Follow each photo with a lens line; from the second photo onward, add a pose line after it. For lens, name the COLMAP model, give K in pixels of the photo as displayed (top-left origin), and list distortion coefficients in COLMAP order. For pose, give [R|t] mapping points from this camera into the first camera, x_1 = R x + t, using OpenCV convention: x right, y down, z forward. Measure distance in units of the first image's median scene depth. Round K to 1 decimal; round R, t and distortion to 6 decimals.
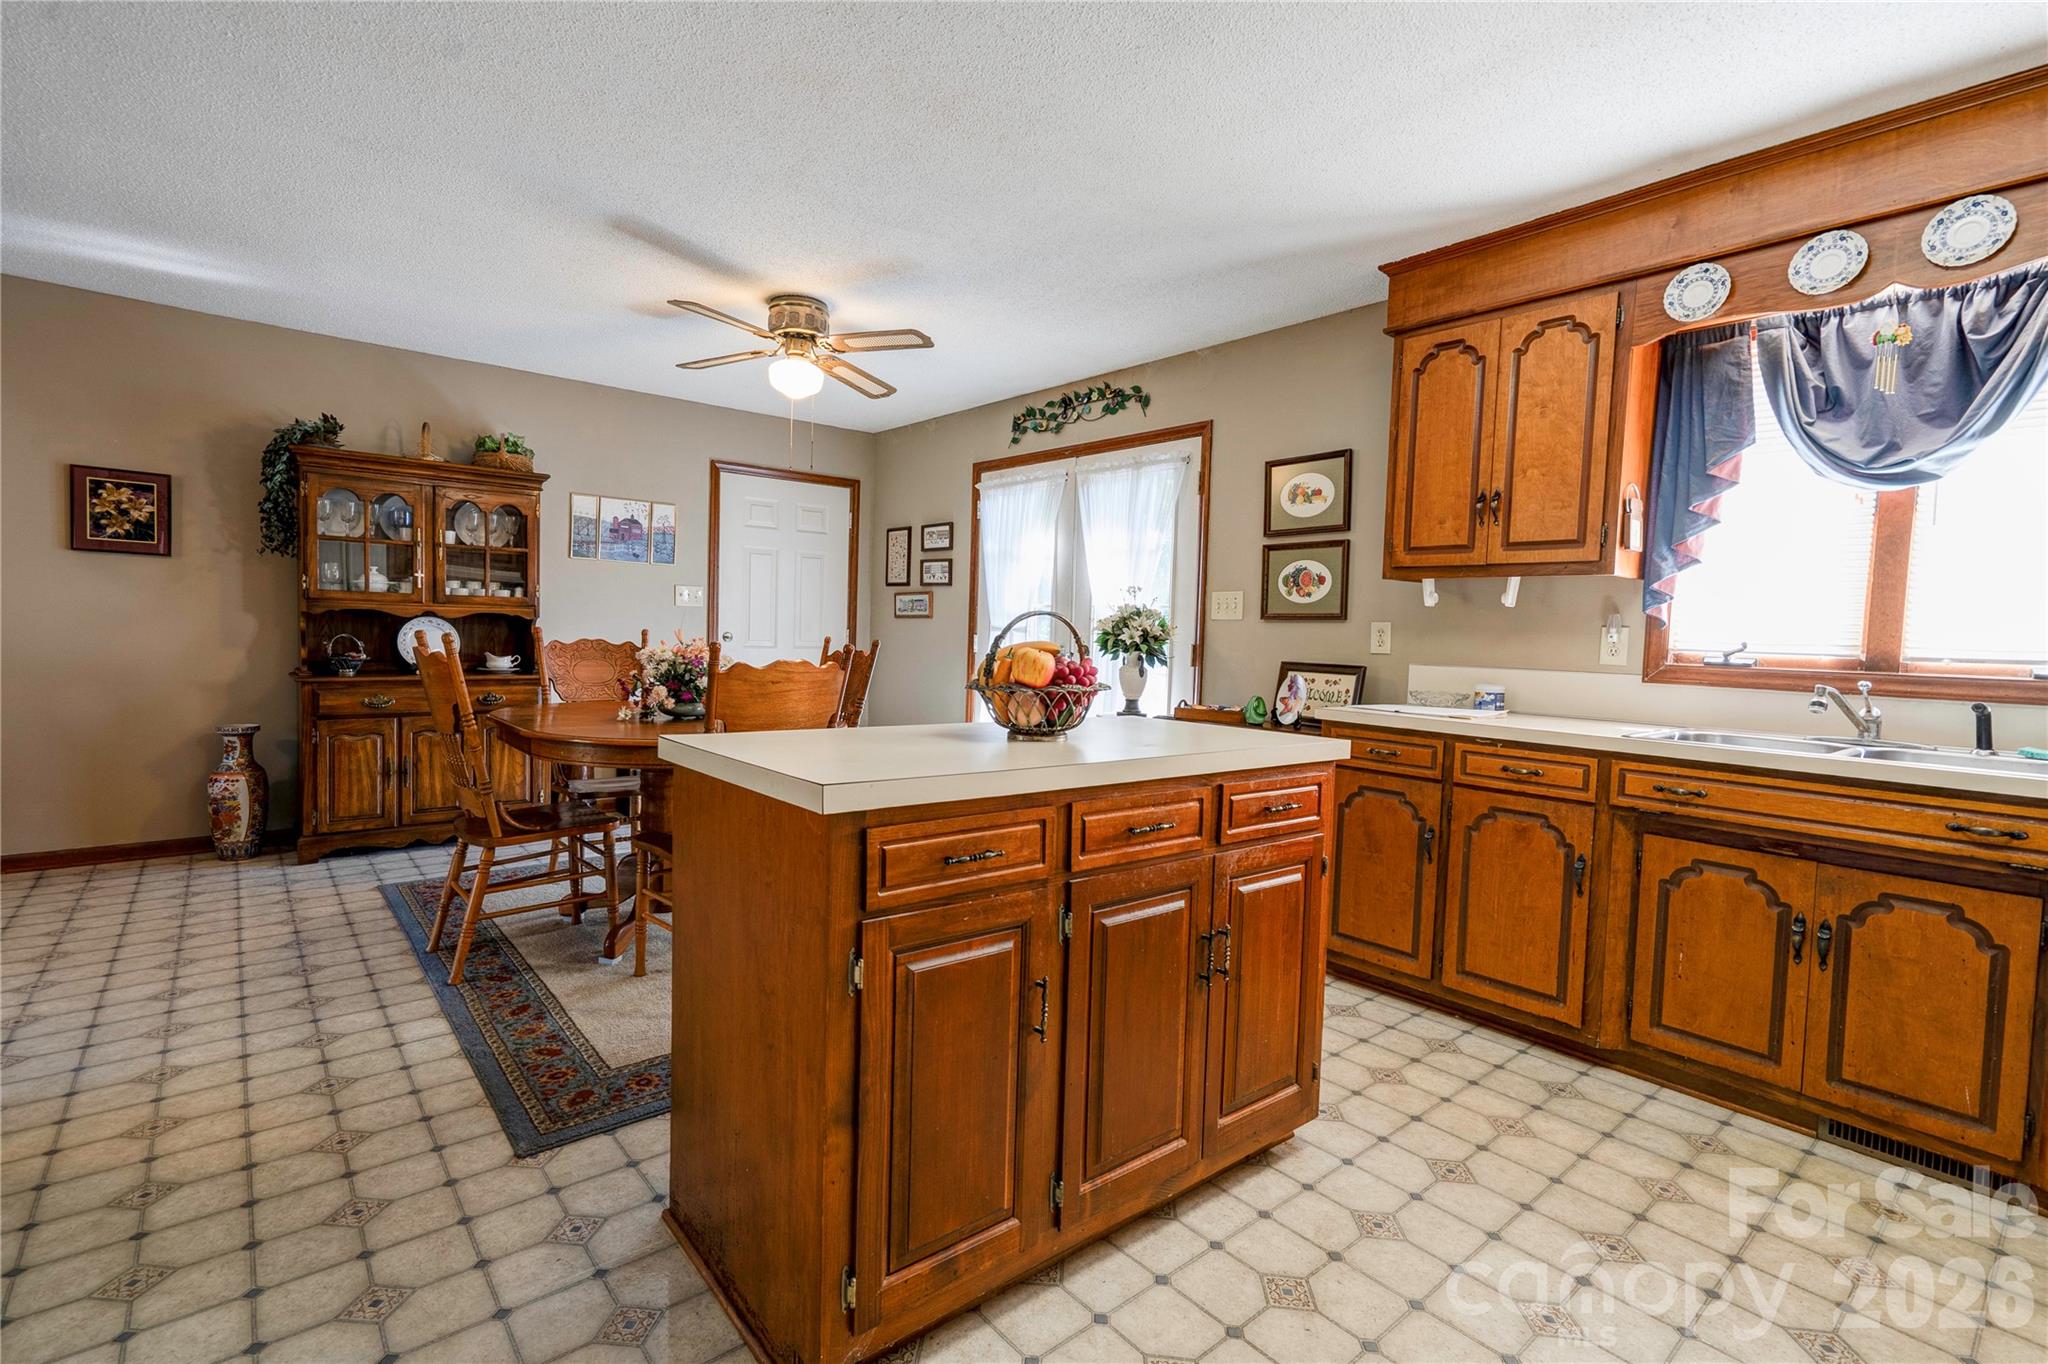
lens RADIAL K [[942.8, 0, 1010.8], [0, 942.8, 676.9], [0, 0, 1]] dist [-0.006555, 0.016590]
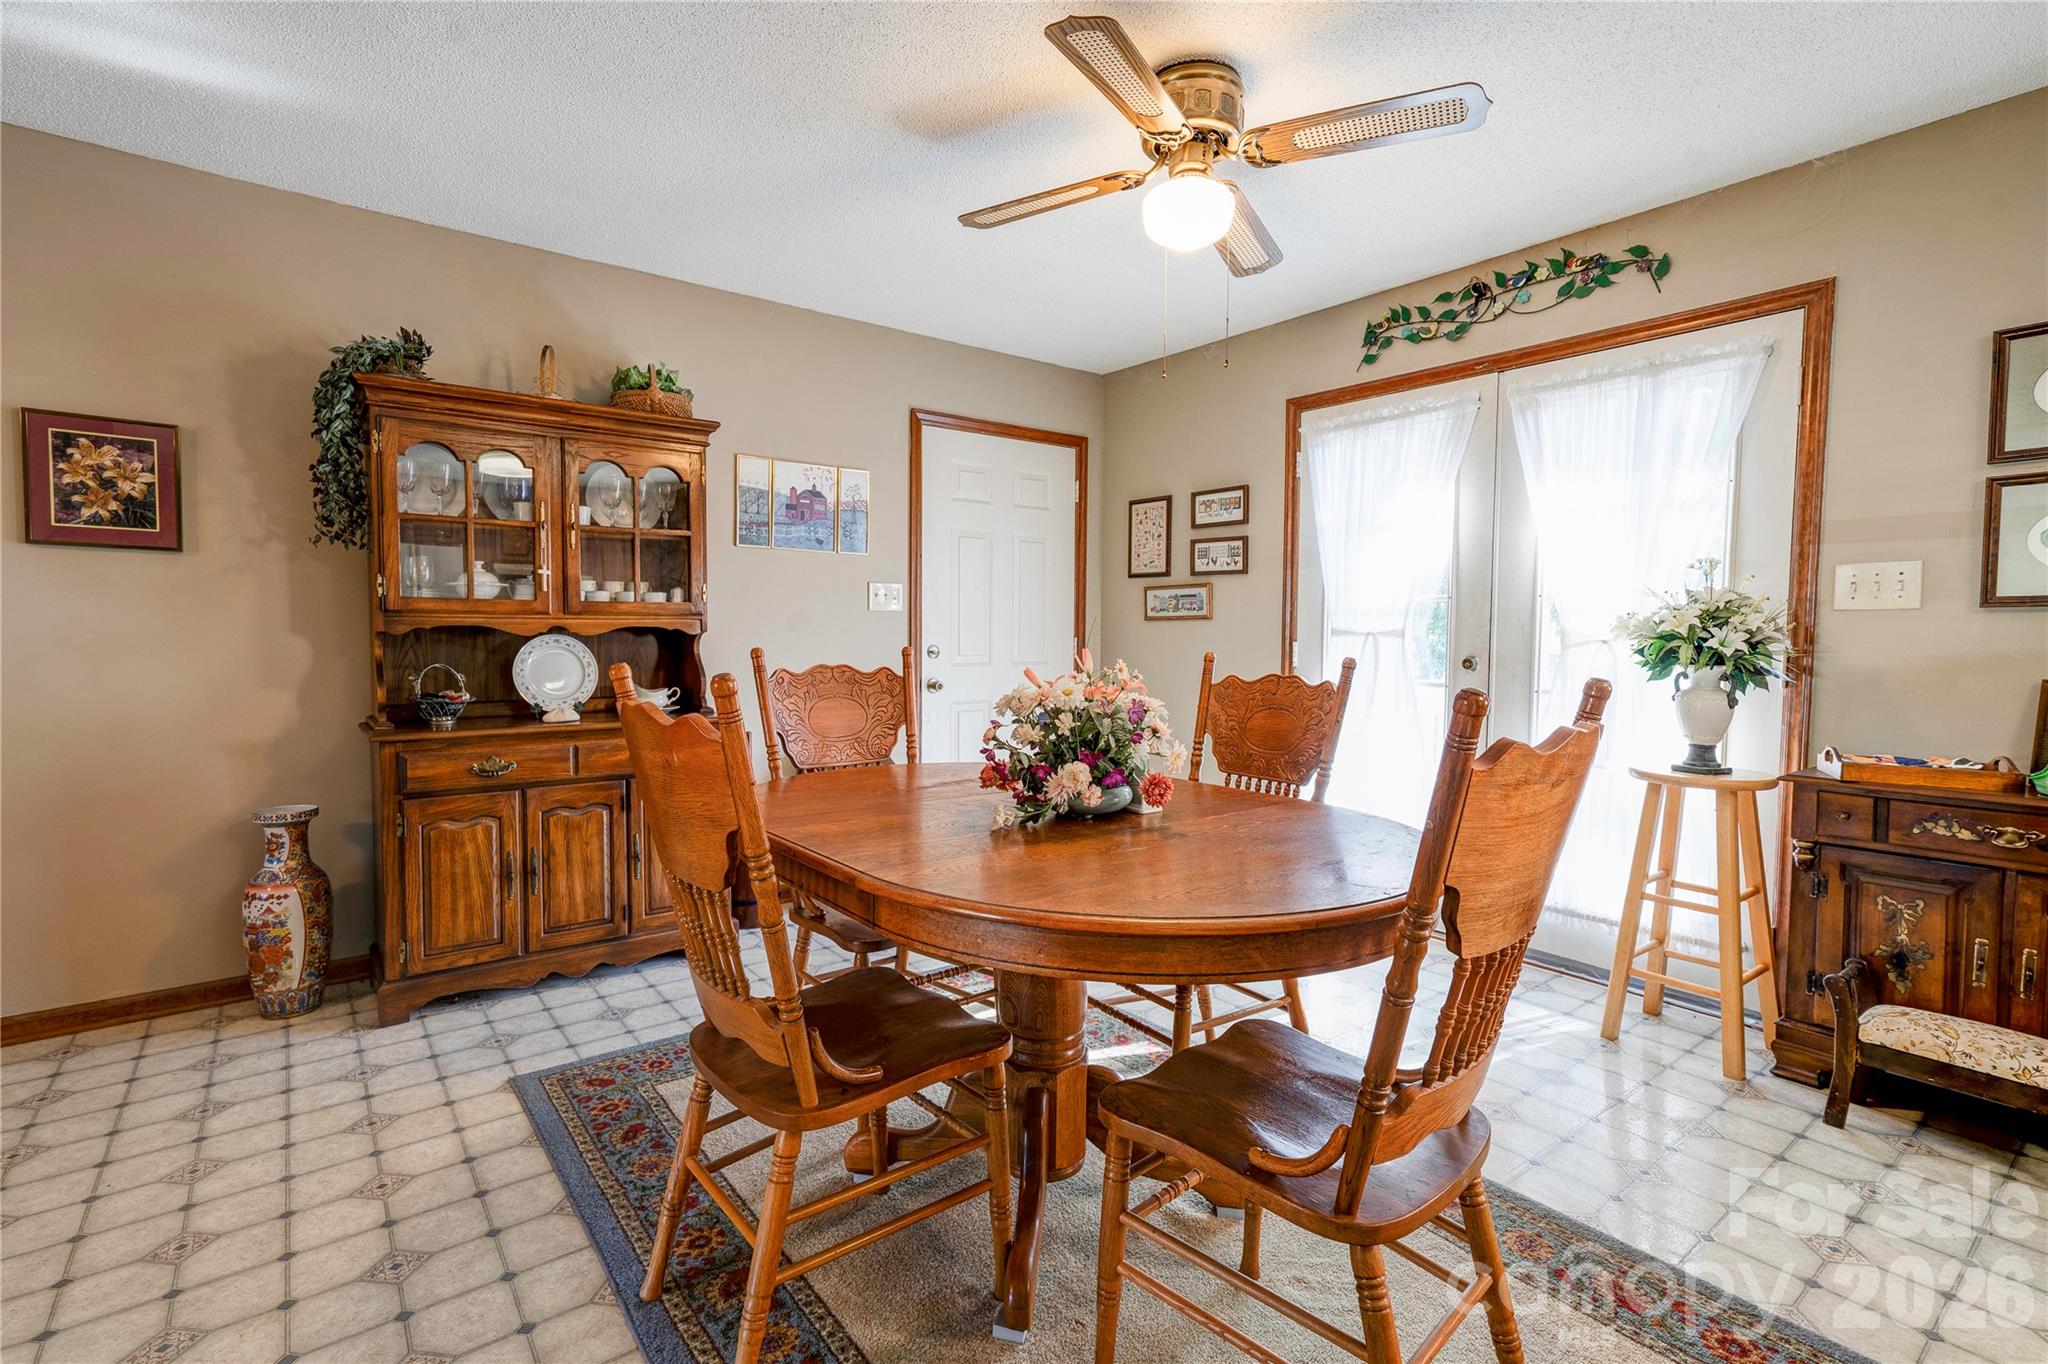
lens RADIAL K [[975.0, 0, 1007.6], [0, 975.0, 678.1], [0, 0, 1]] dist [-0.001561, 0.019710]
pose [[0.998845, -0.020431, -0.043479, -0.284858], [0.020288, 0.999787, -0.003717, -0.025500], [0.043546, 0.002830, 0.999047, 0.341696]]
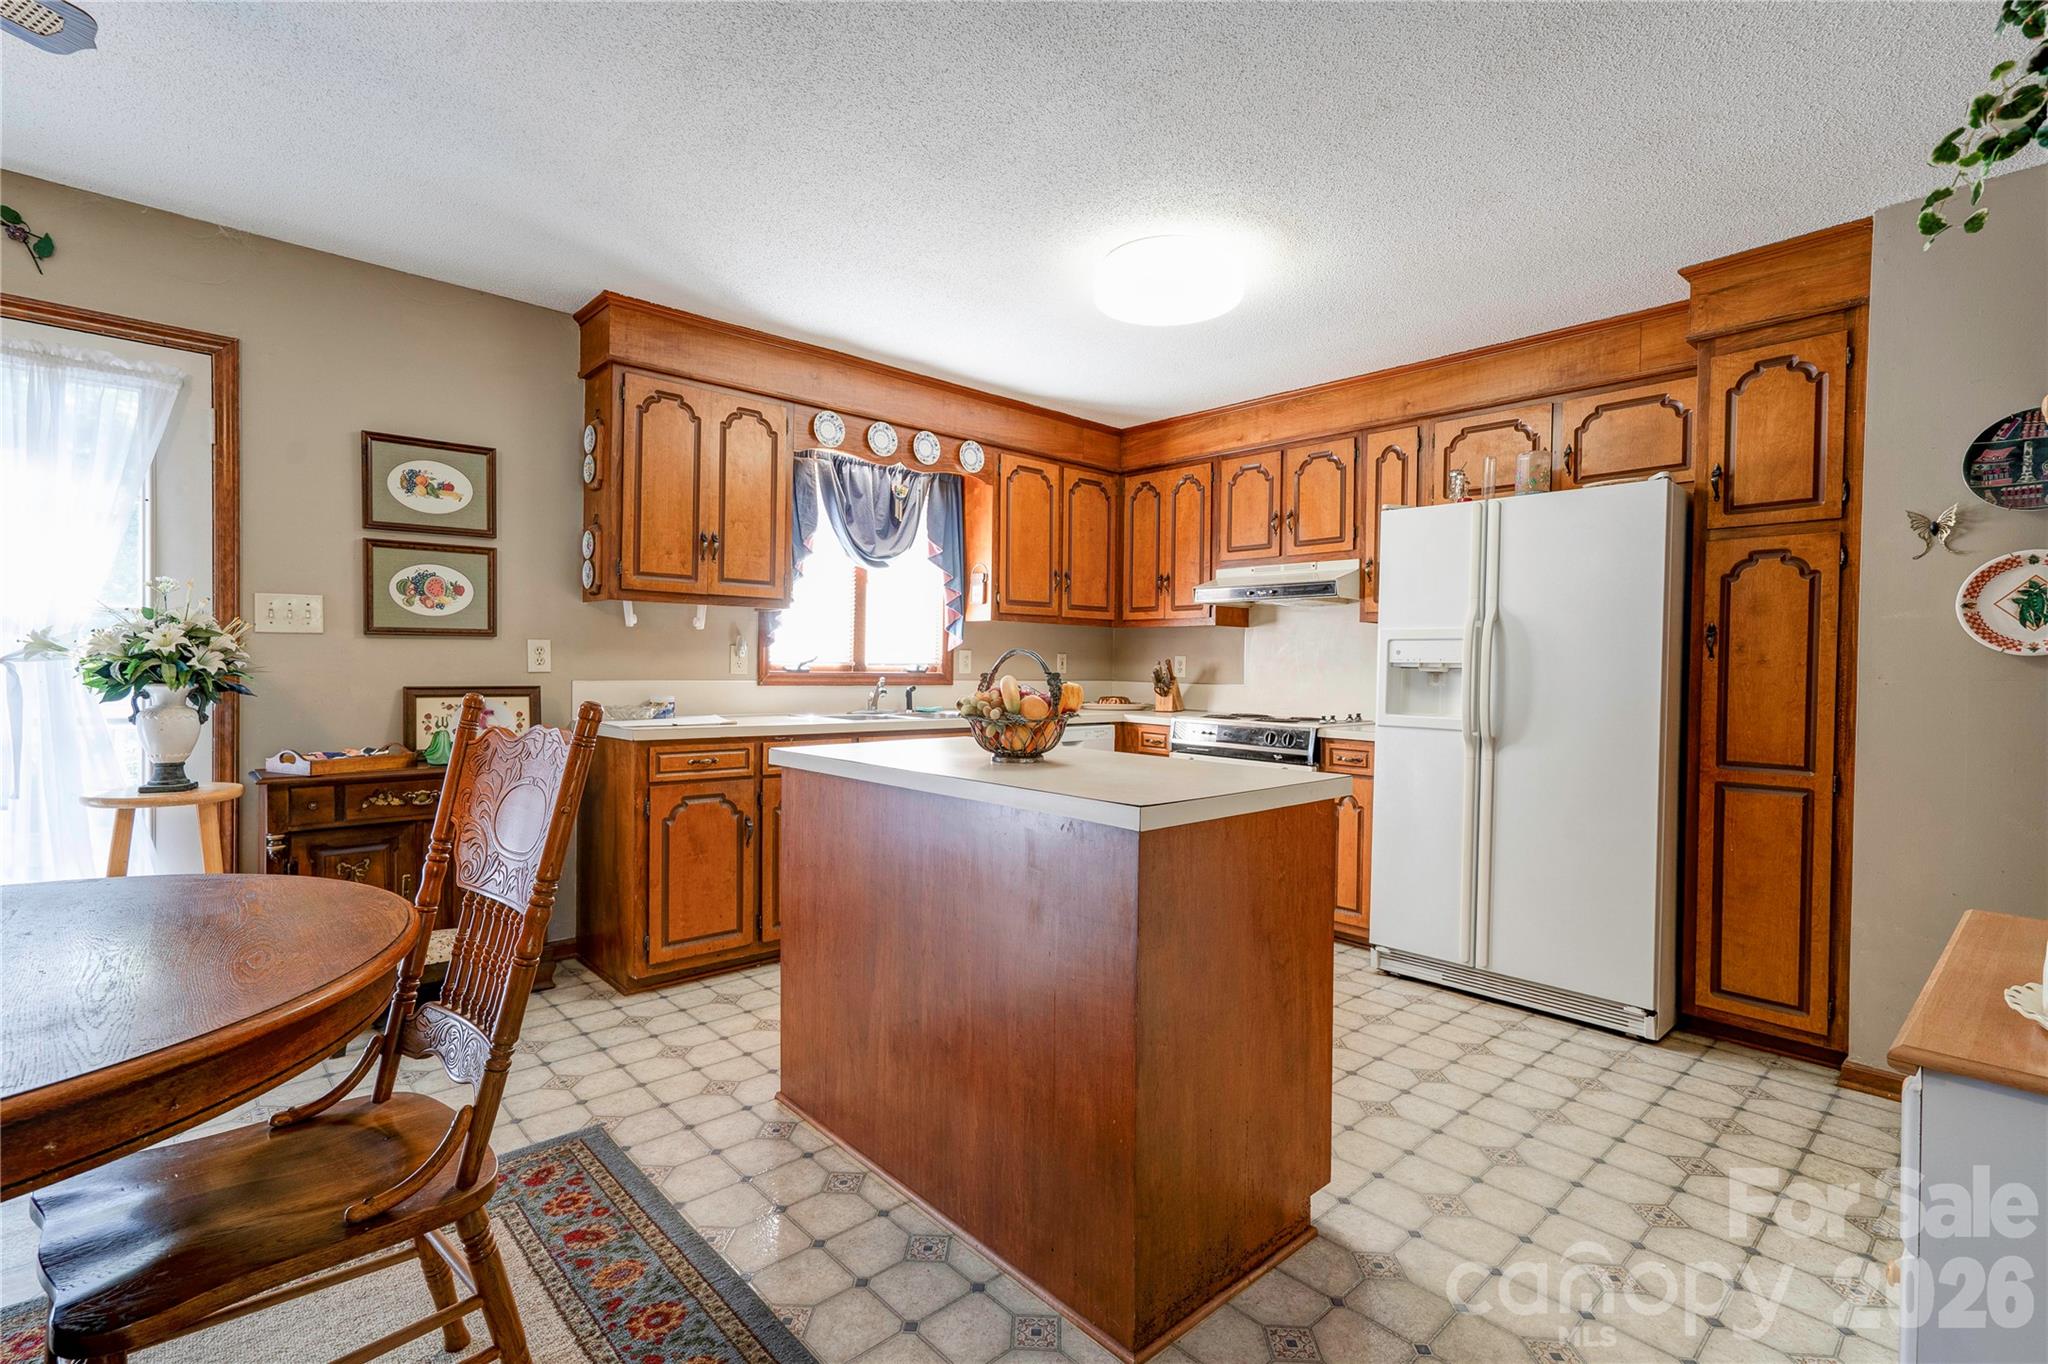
lens RADIAL K [[942.8, 0, 1010.8], [0, 942.8, 676.9], [0, 0, 1]] dist [-0.006555, 0.016590]
pose [[-0.040733, -0.045815, 0.998119, -0.496648], [0.037028, 0.998193, 0.047330, -0.040145], [-0.998484, 0.038887, -0.038963, 0.469015]]
